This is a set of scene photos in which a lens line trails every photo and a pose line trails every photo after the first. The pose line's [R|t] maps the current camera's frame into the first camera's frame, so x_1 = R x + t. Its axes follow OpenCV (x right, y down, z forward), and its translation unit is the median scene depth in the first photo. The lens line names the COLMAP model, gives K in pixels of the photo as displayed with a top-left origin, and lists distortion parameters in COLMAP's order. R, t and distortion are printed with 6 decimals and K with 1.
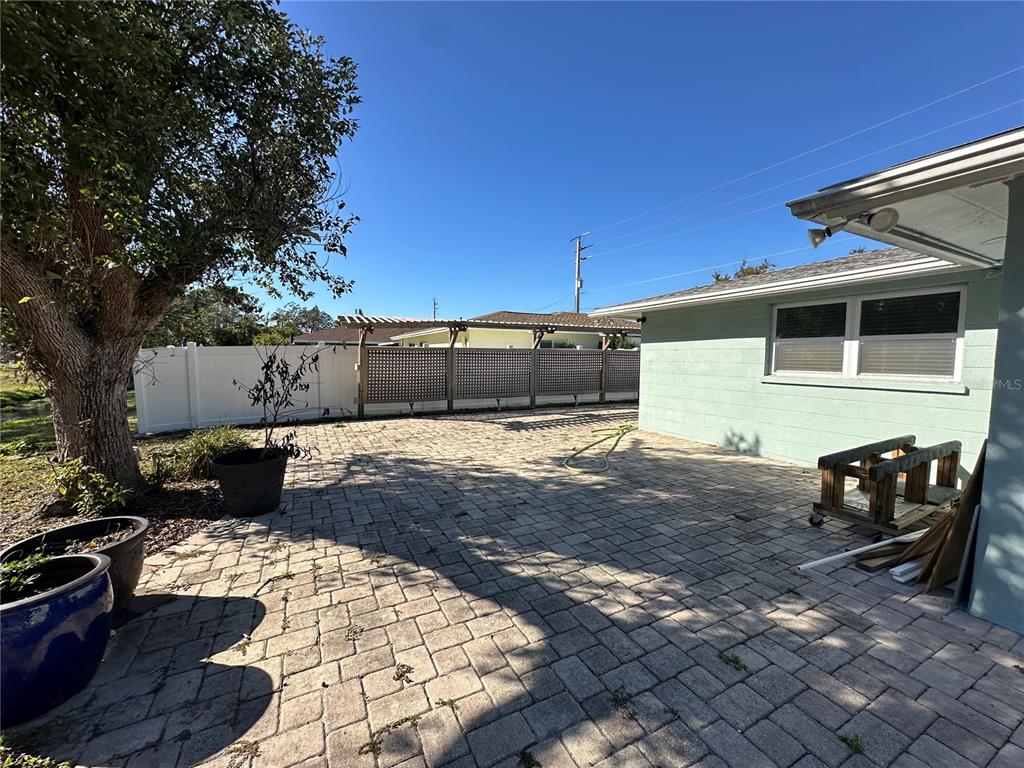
lens RADIAL K [[408.0, 0, 514.8], [0, 408.0, 385.3], [0, 0, 1]] dist [-0.002084, 0.000308]
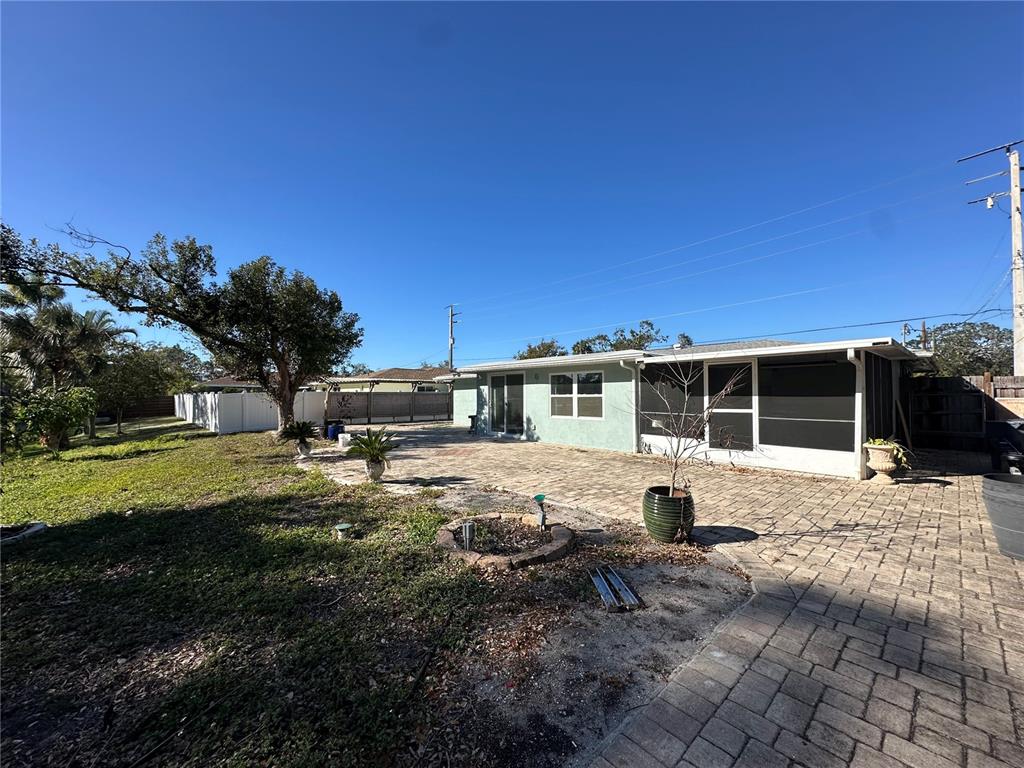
lens RADIAL K [[408.0, 0, 512.3], [0, 408.0, 386.7], [0, 0, 1]] dist [-0.002084, 0.000308]
pose [[0.964167, -0.004820, 0.265251, -0.005361], [0.030658, 0.995161, -0.093353, 0.052599], [-0.263517, 0.098140, 0.959649, -0.641760]]
